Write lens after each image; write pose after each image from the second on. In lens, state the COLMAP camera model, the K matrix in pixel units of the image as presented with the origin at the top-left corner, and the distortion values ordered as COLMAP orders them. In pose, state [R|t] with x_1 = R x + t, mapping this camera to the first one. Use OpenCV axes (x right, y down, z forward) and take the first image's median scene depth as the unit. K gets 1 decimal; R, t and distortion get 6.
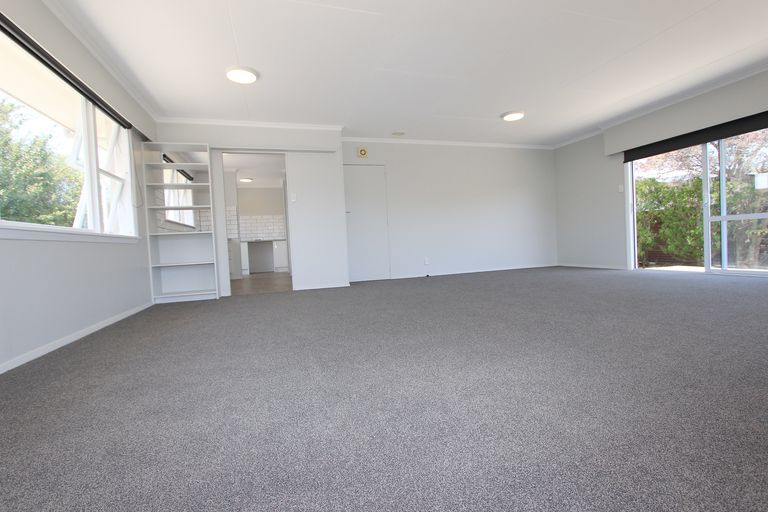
lens RADIAL K [[358.1, 0, 384.0], [0, 358.1, 256.0], [0, 0, 1]] dist [-0.002158, 0.000287]
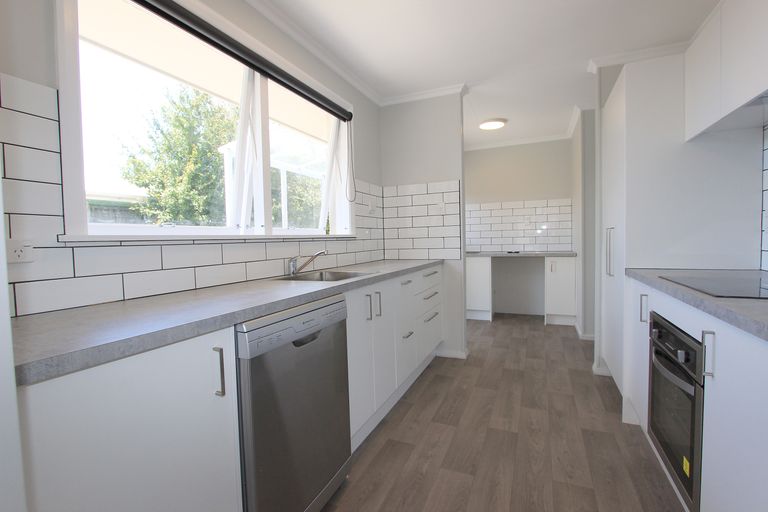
lens RADIAL K [[358.1, 0, 384.0], [0, 358.1, 256.0], [0, 0, 1]] dist [-0.002158, 0.000287]
pose [[0.757205, 0.055394, -0.650824, -0.169360], [-0.032214, 0.998352, 0.047494, -0.056910], [0.652382, -0.014997, 0.757742, 0.520508]]
